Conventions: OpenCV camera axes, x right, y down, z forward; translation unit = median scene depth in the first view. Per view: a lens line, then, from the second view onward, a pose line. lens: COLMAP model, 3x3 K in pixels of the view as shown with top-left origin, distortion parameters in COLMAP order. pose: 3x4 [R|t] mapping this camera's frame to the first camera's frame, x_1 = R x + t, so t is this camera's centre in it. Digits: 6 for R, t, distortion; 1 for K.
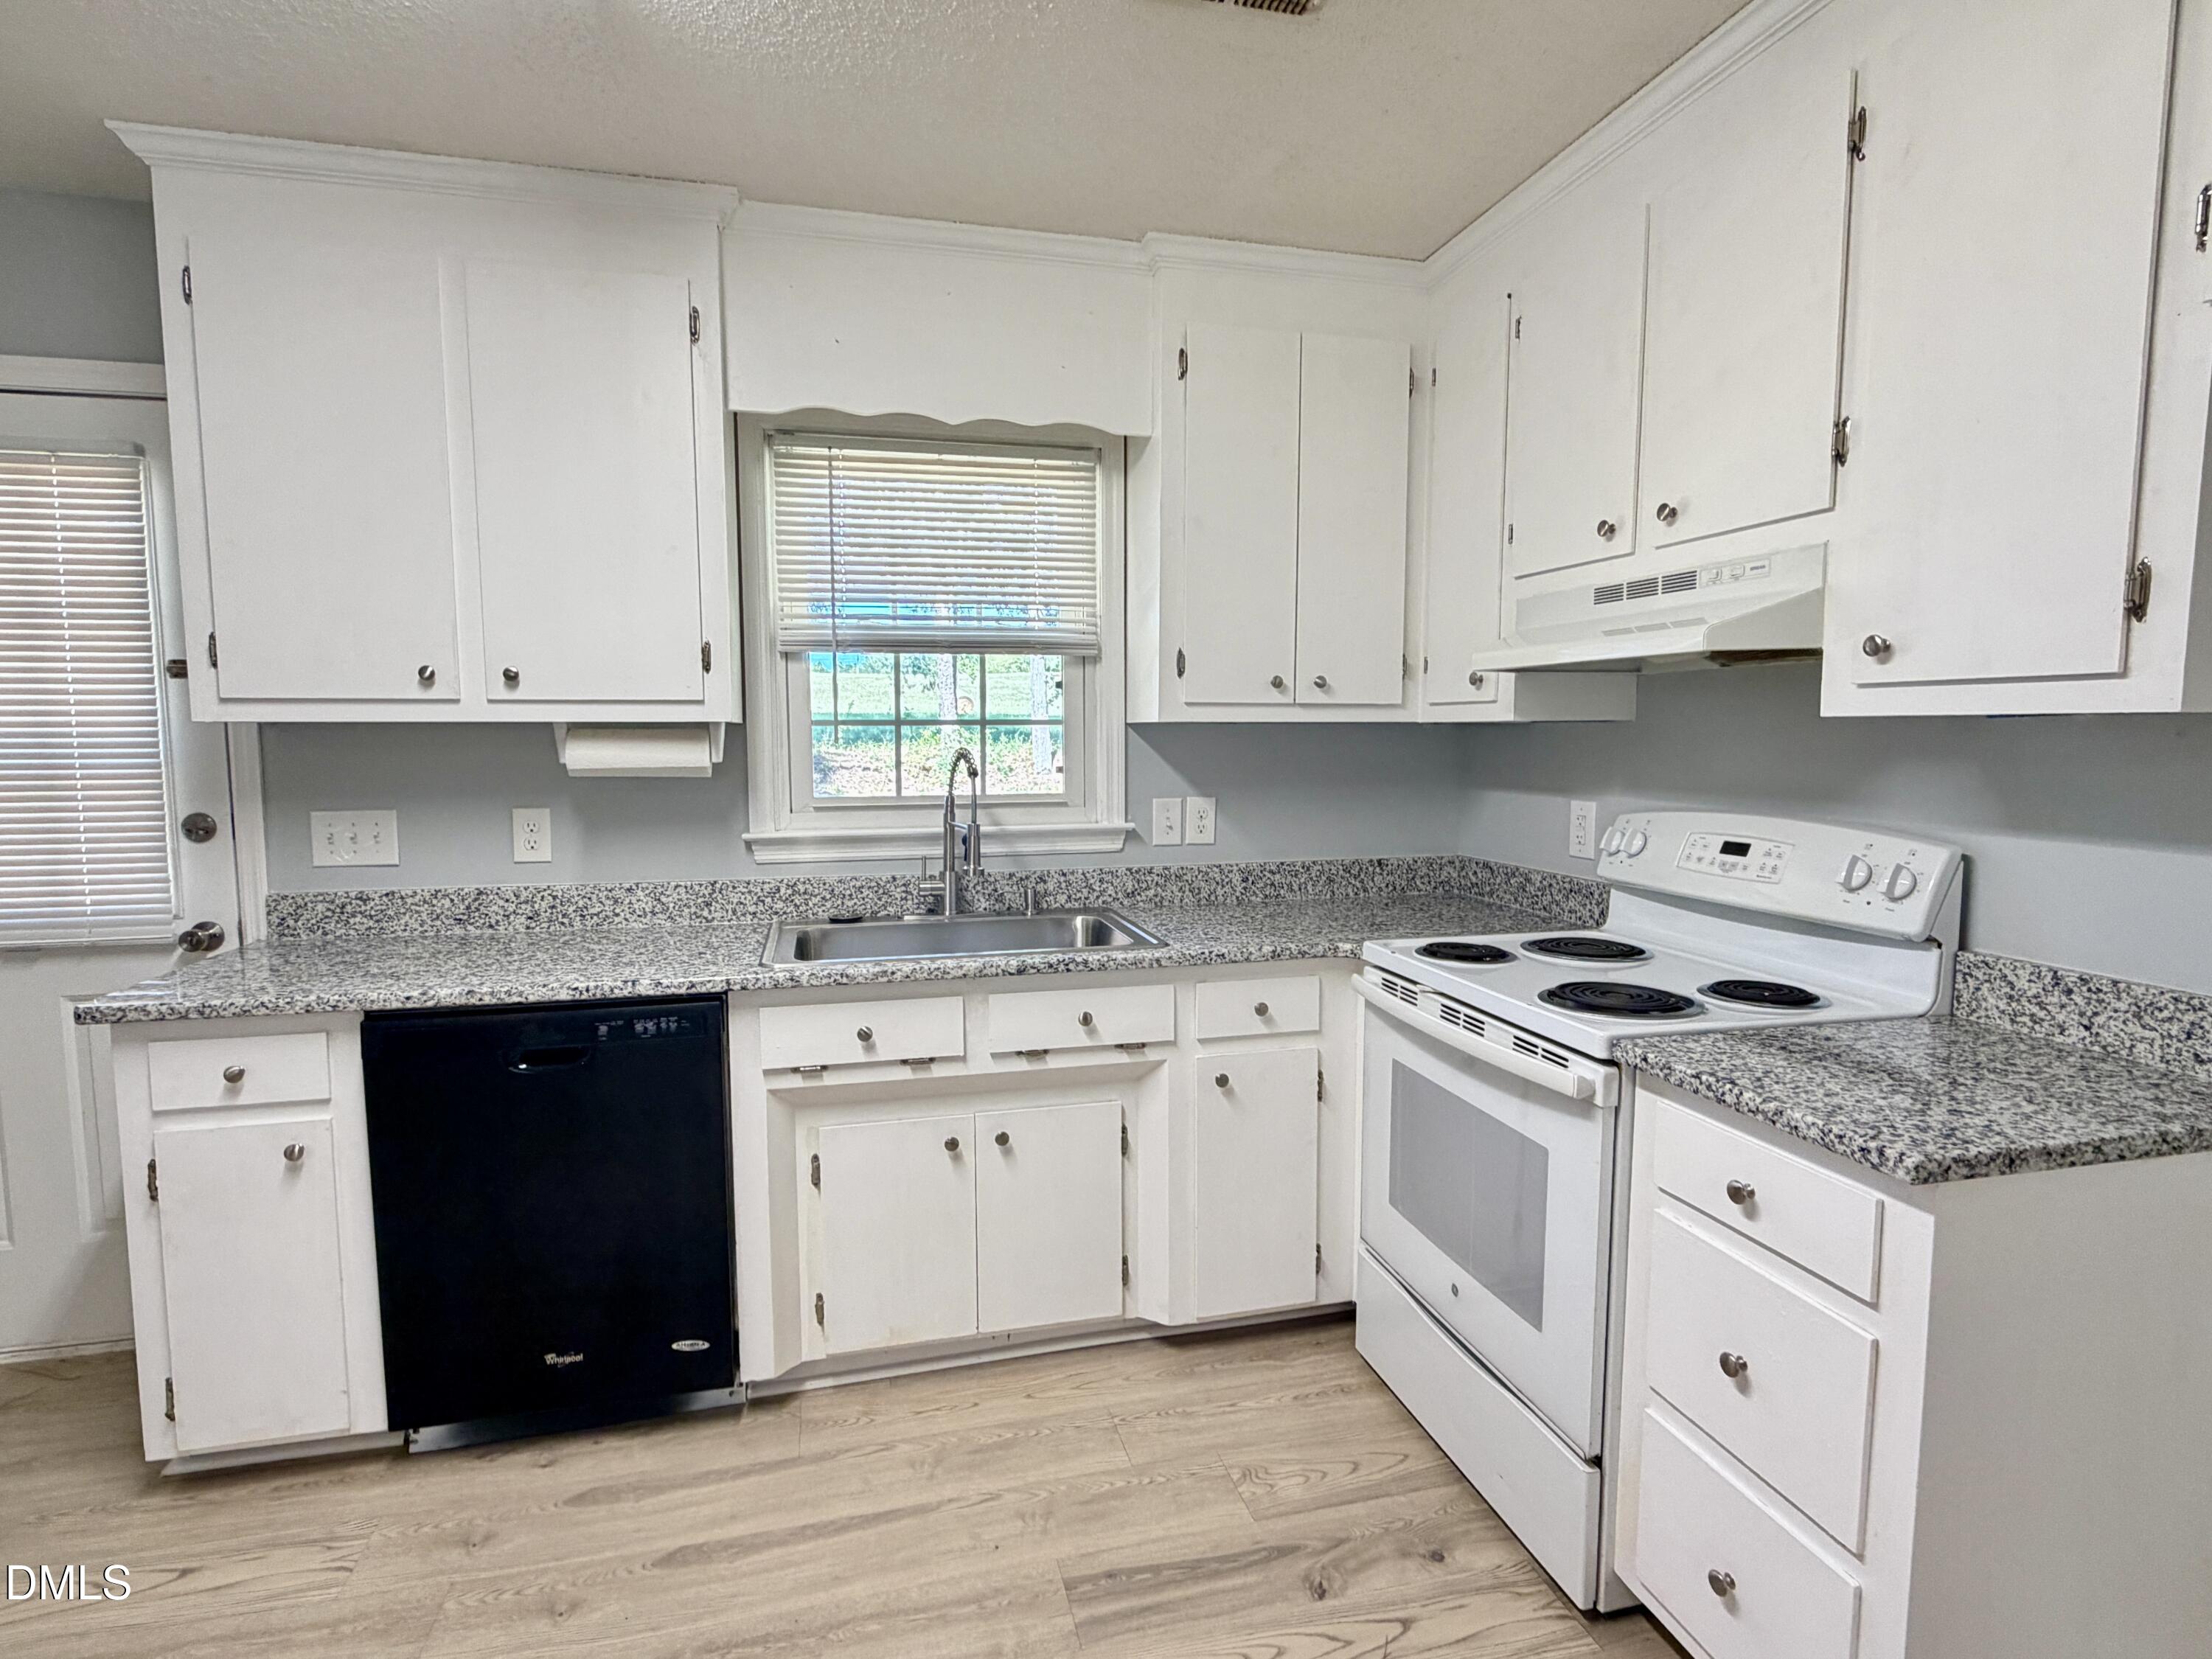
lens RADIAL K [[1133.9, 0, 1106.0], [0, 1133.9, 829.0], [0, 0, 1]] dist [-0.003033, -0.000100]
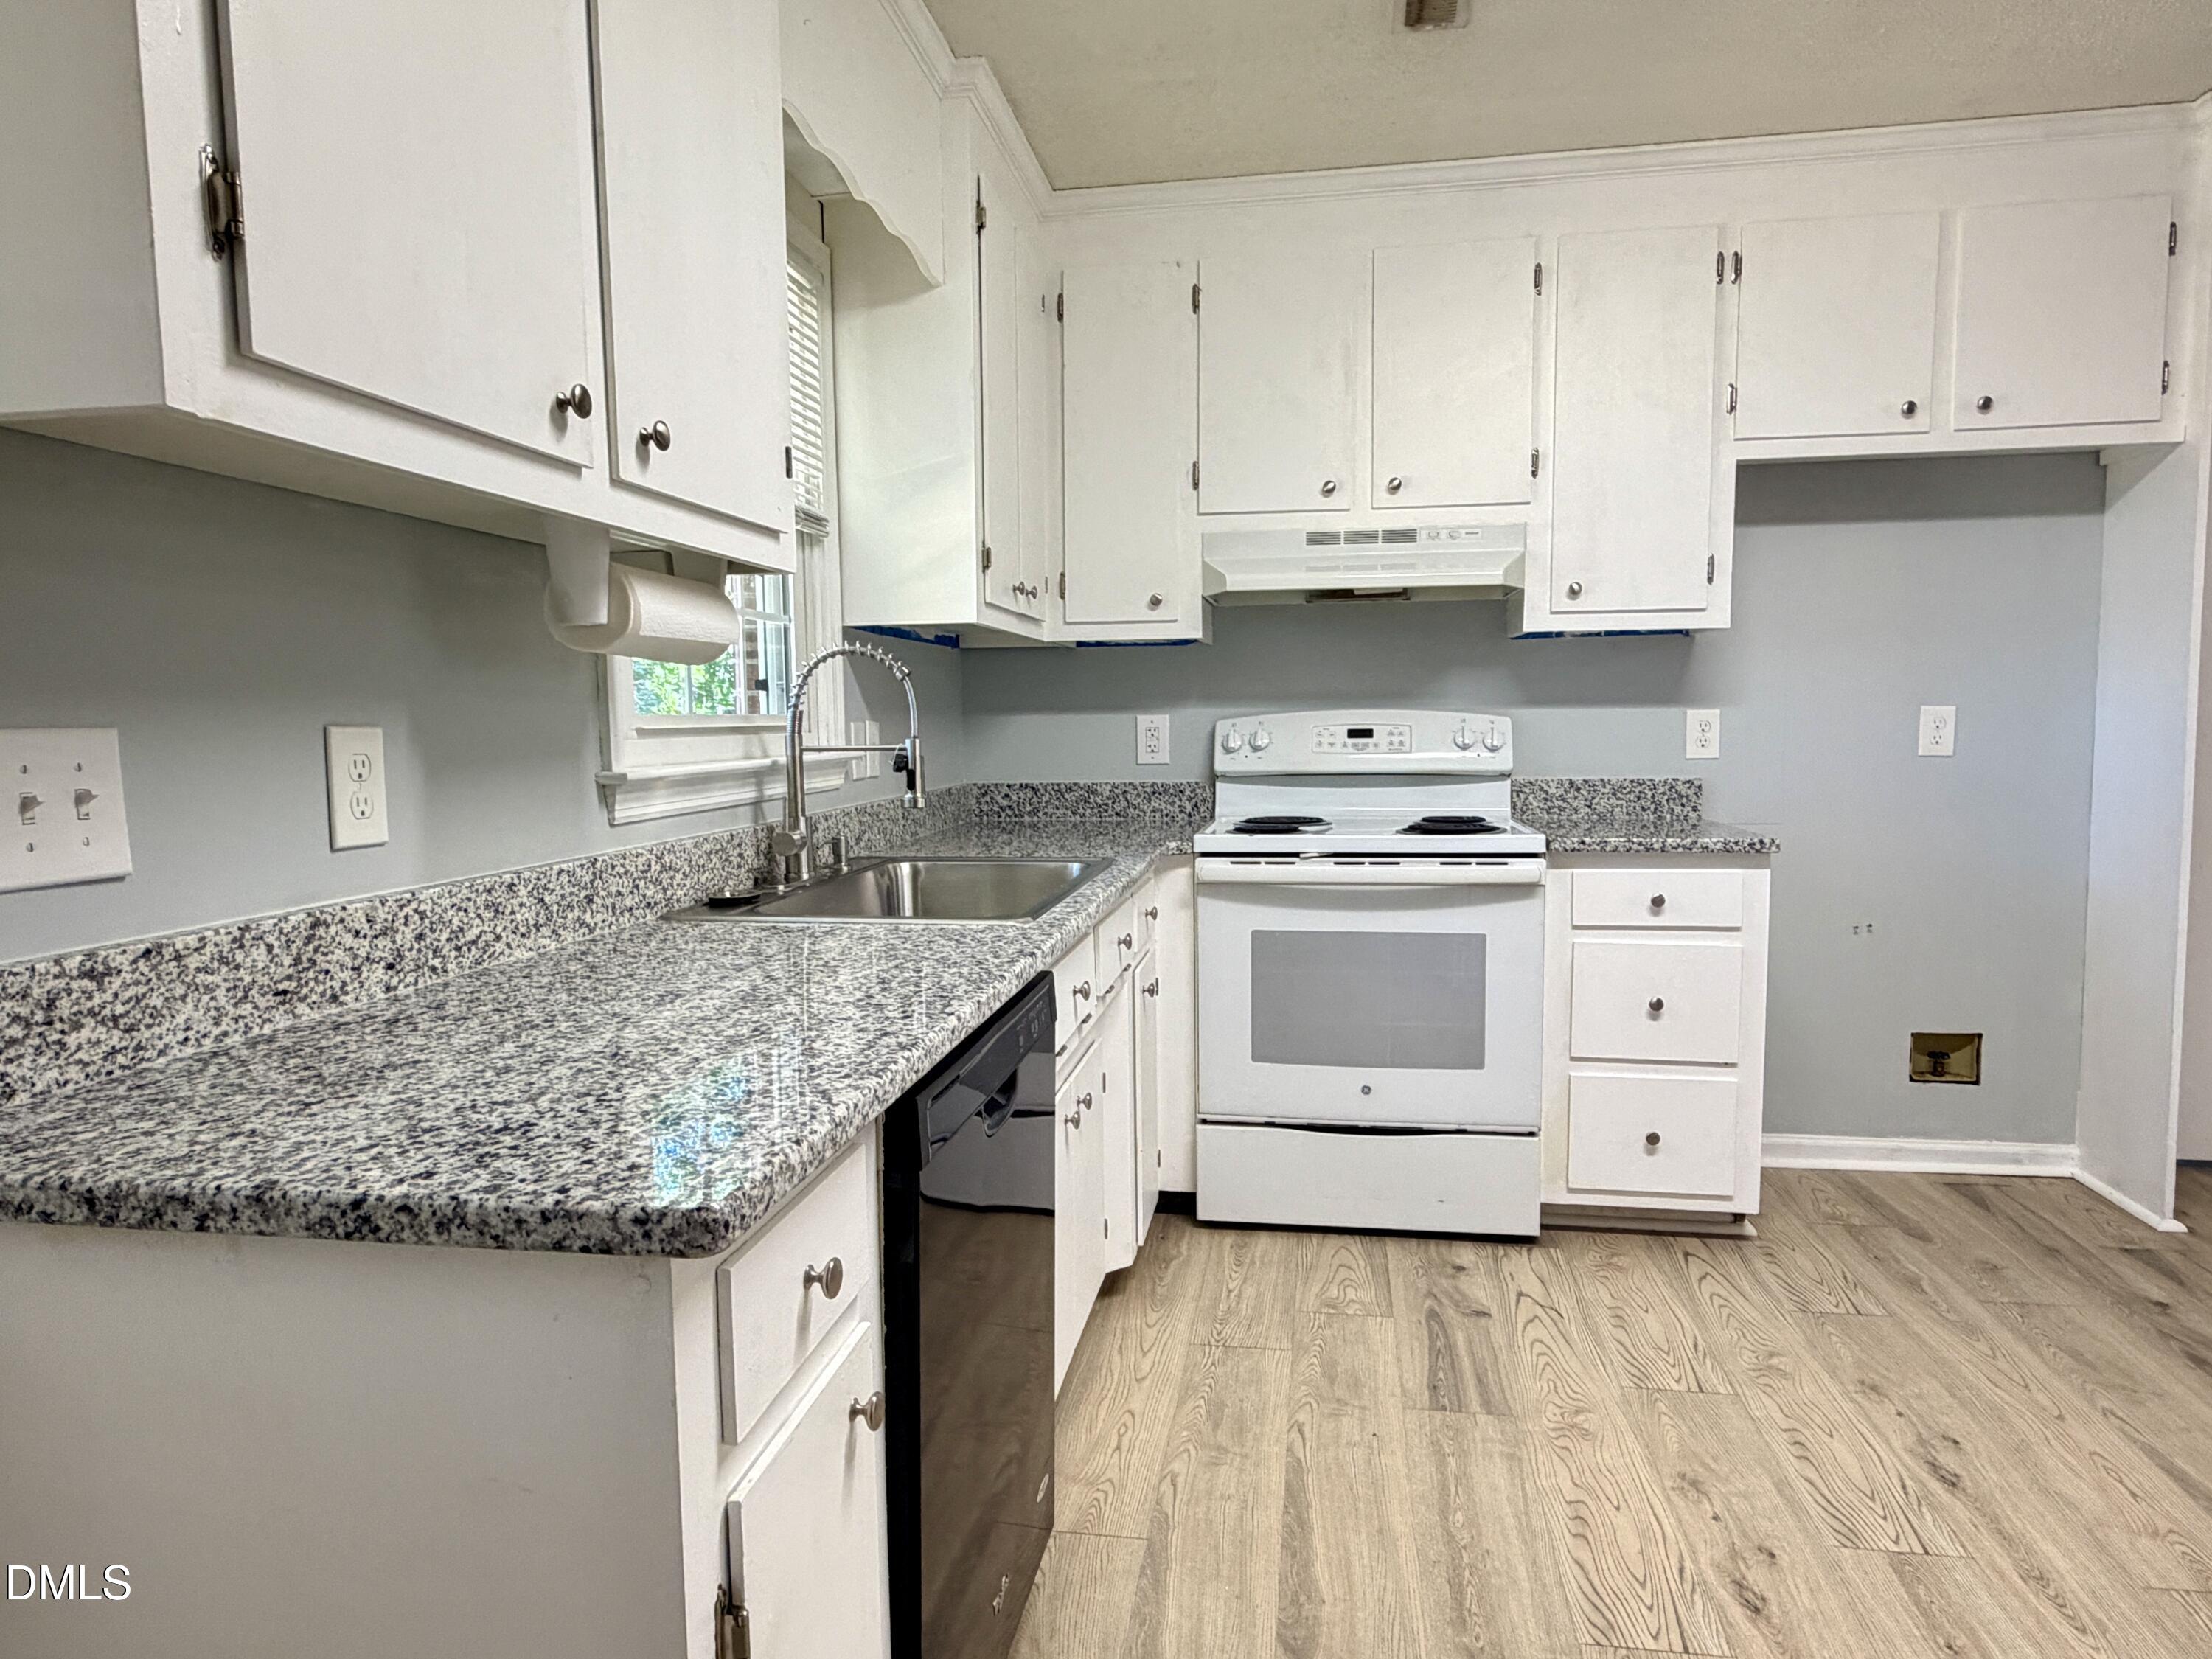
lens RADIAL K [[1346.8, 0, 1101.7], [0, 1346.8, 833.5], [0, 0, 1]] dist [-0.004551, 0.000095]
pose [[0.394698, -0.080325, 0.915293, -0.940478], [0.090587, 0.994720, 0.048232, 0.026654], [-0.914335, 0.063877, 0.399890, 0.550228]]
